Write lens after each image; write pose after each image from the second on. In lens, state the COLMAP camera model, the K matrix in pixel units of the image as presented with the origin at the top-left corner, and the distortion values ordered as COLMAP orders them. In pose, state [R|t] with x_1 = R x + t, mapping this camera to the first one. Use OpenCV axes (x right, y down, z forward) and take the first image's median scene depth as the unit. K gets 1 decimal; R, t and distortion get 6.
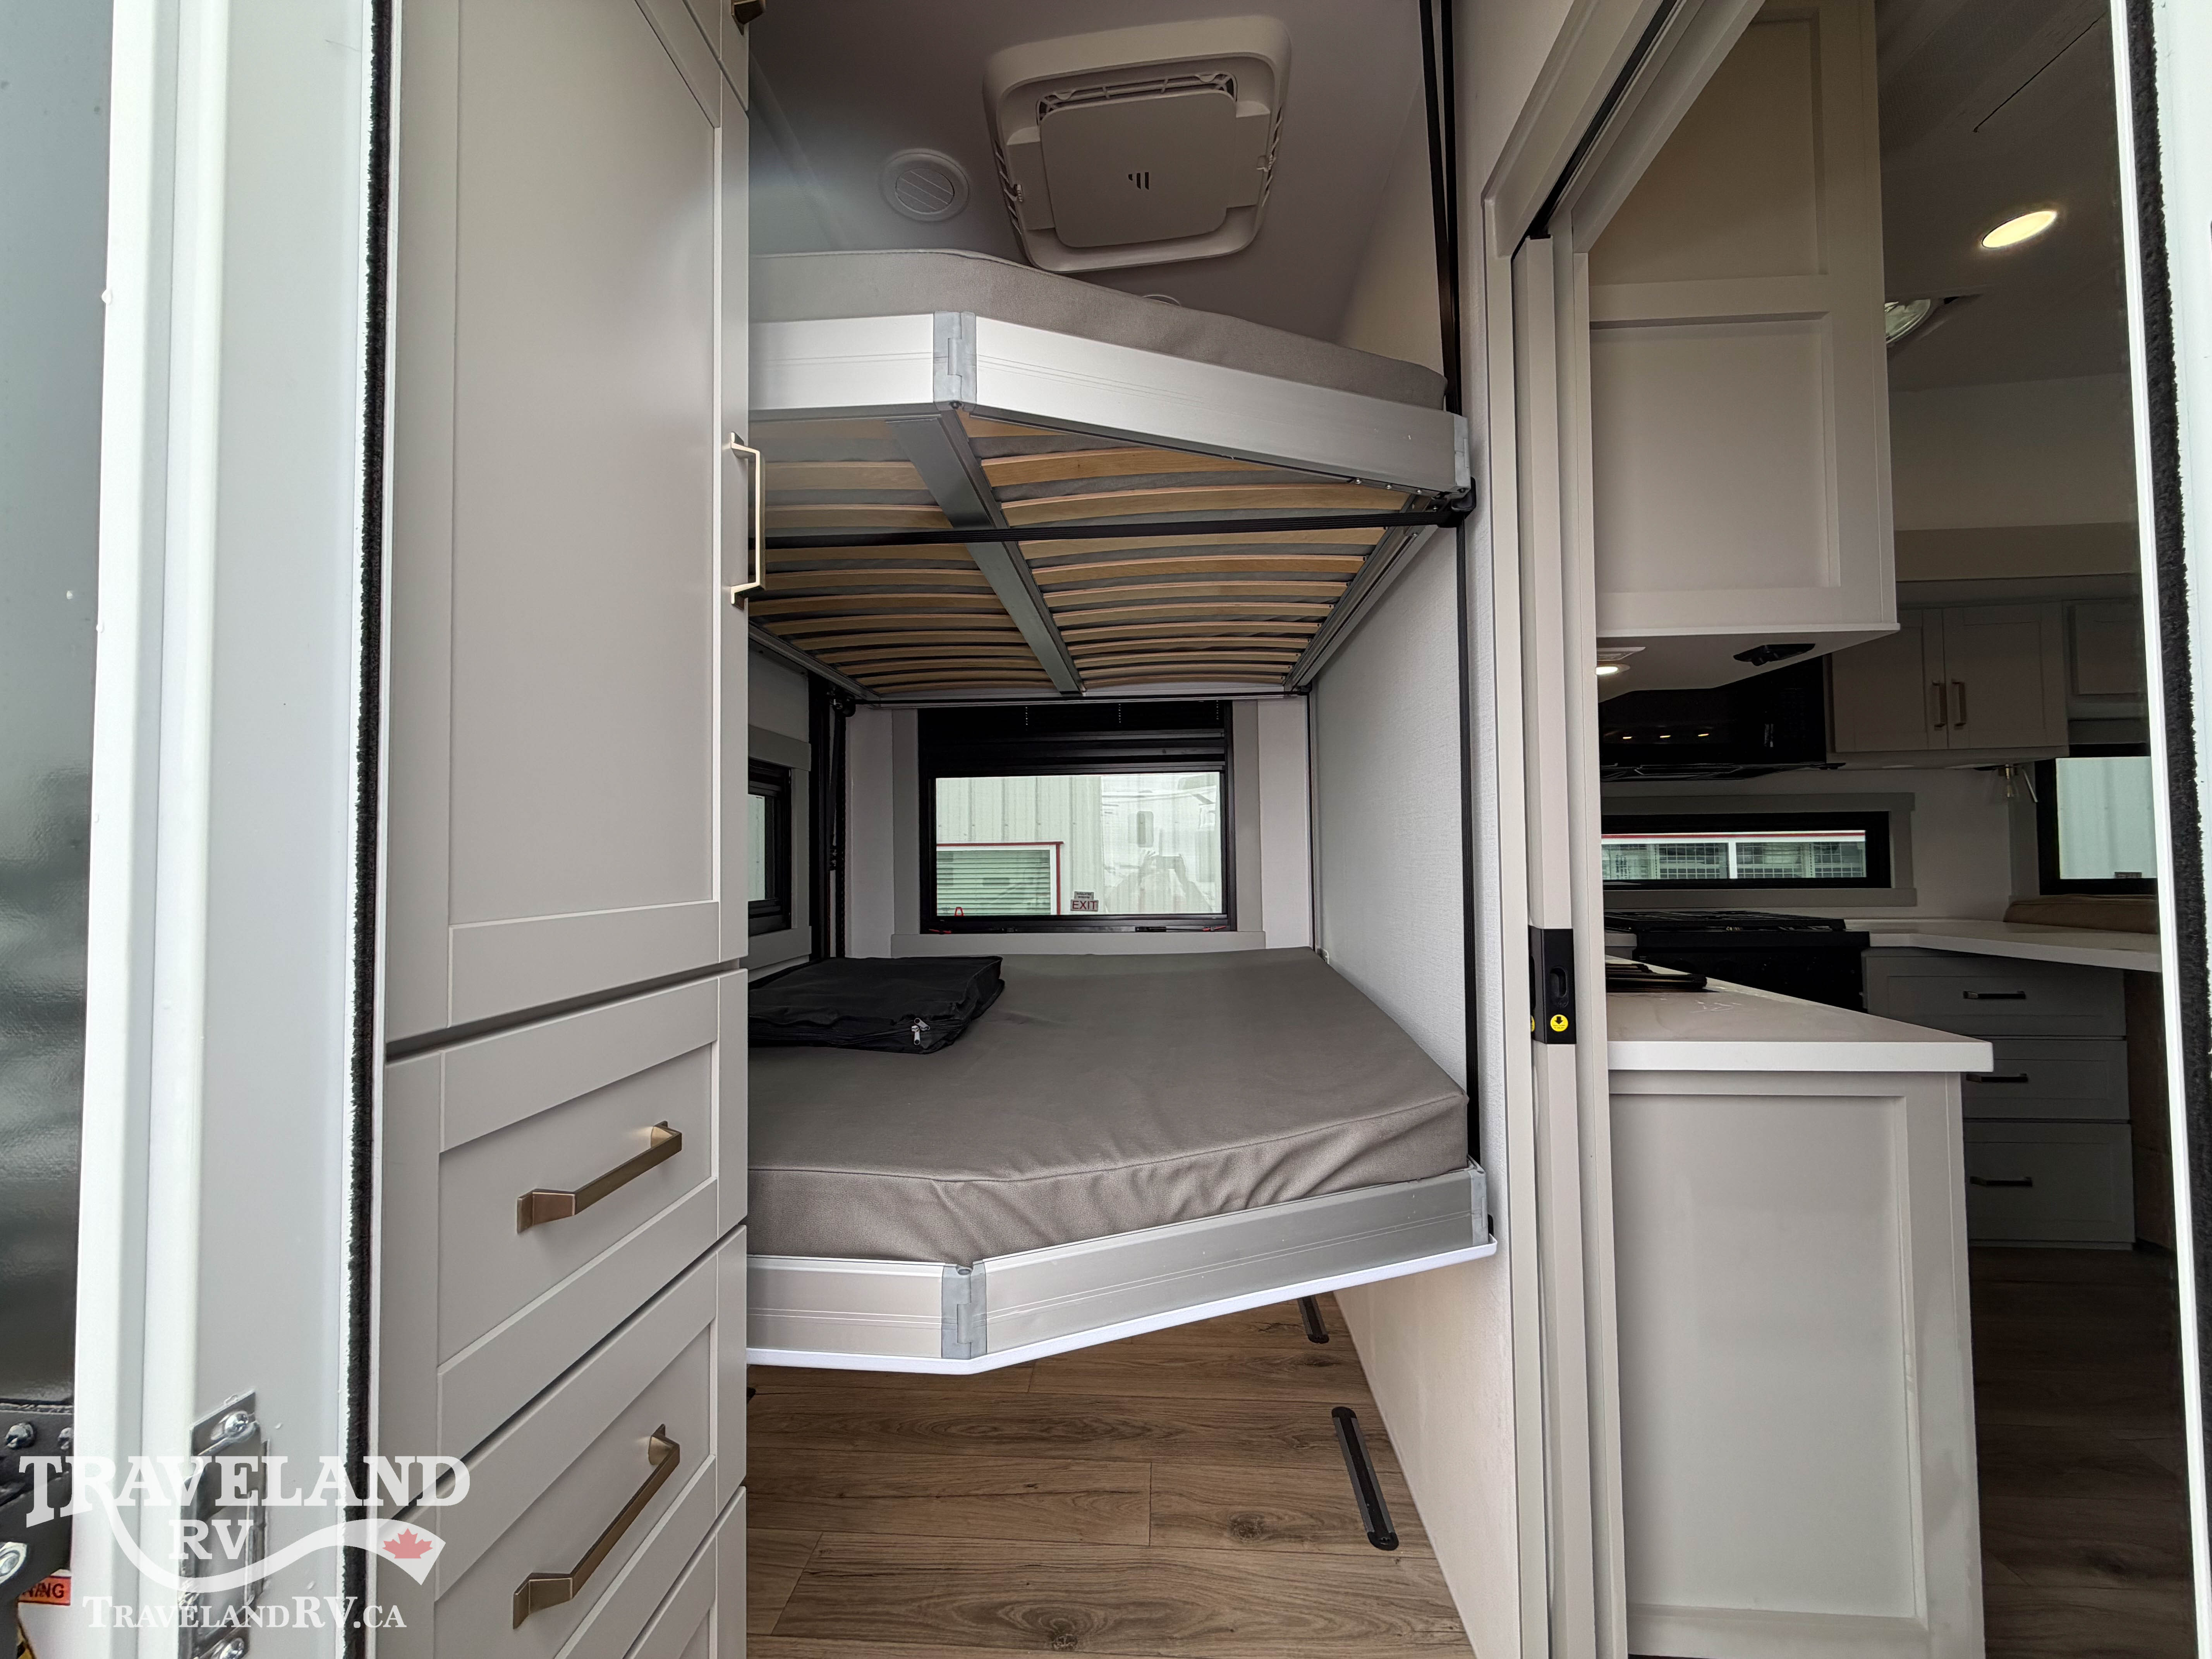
lens RADIAL K [[875.5, 0, 1094.8], [0, 875.5, 832.4], [0, 0, 1]] dist [-0.000697, -0.000102]
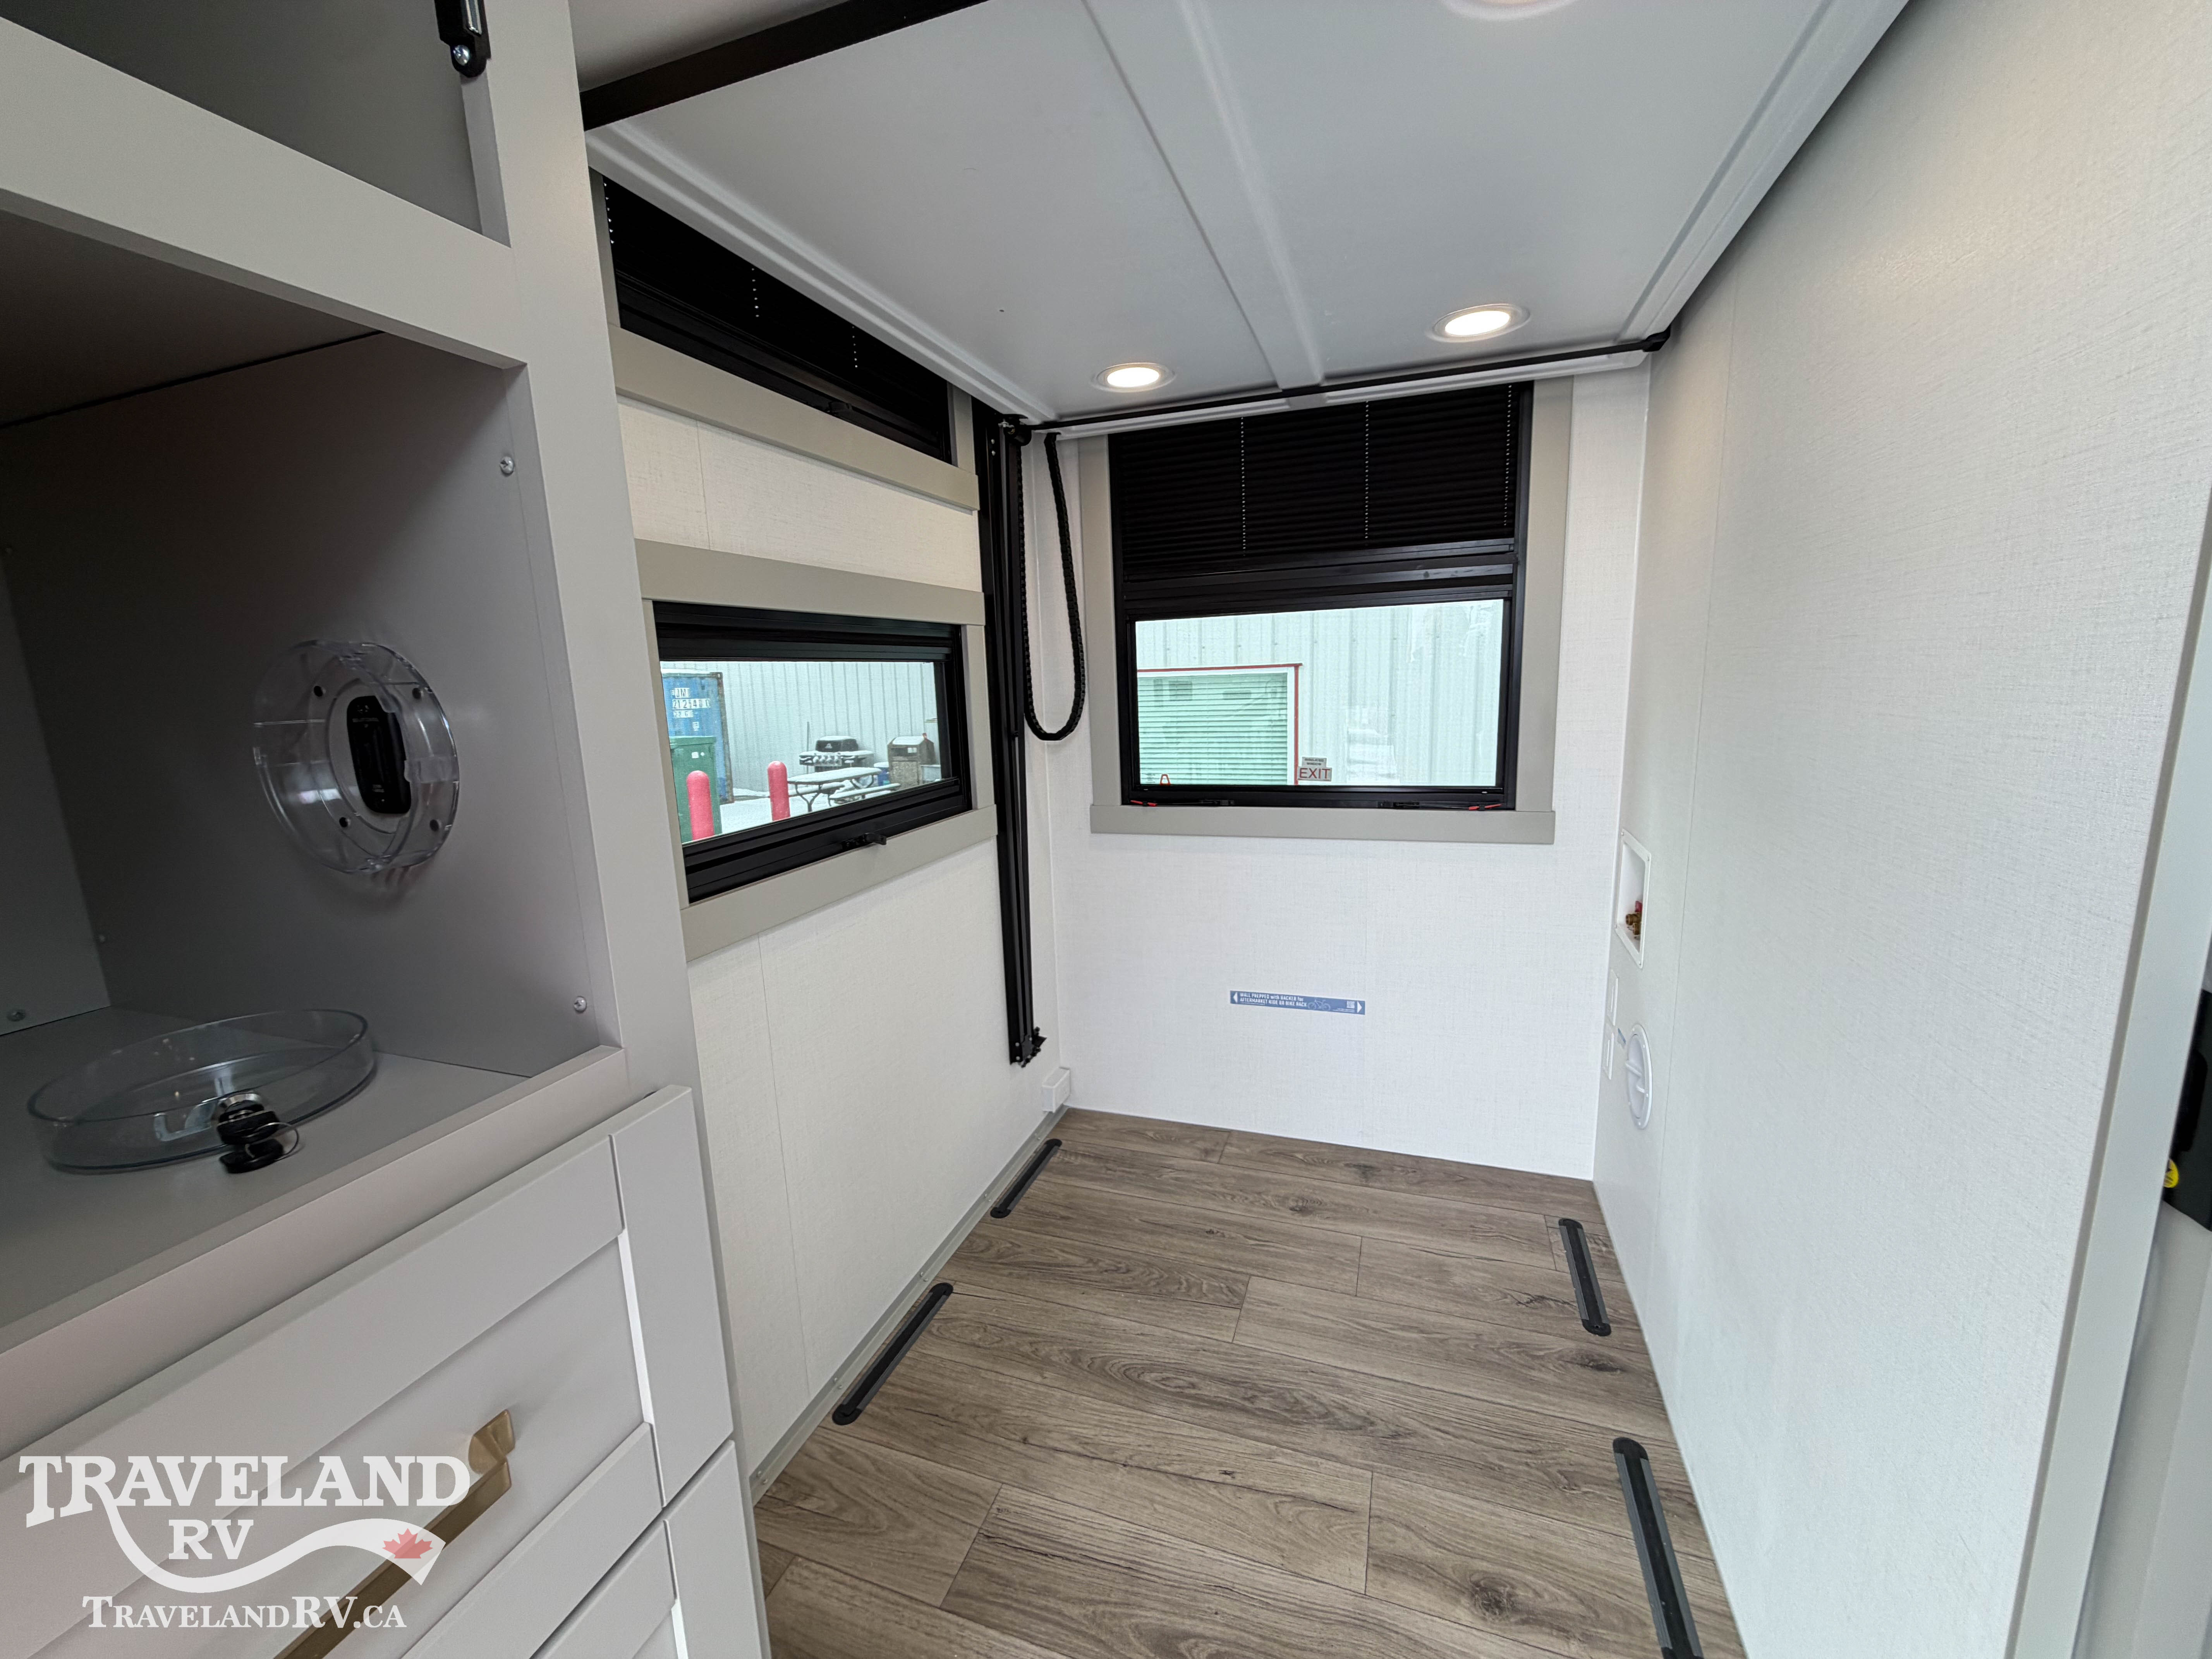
lens RADIAL K [[875.5, 0, 1096.8], [0, 875.5, 830.8], [0, 0, 1]] dist [-0.000697, -0.000102]
pose [[0.963478, 0.022430, -0.266846, 0.019056], [0.034810, 0.977540, 0.207855, -0.068053], [0.265515, -0.209553, 0.941058, 0.256161]]
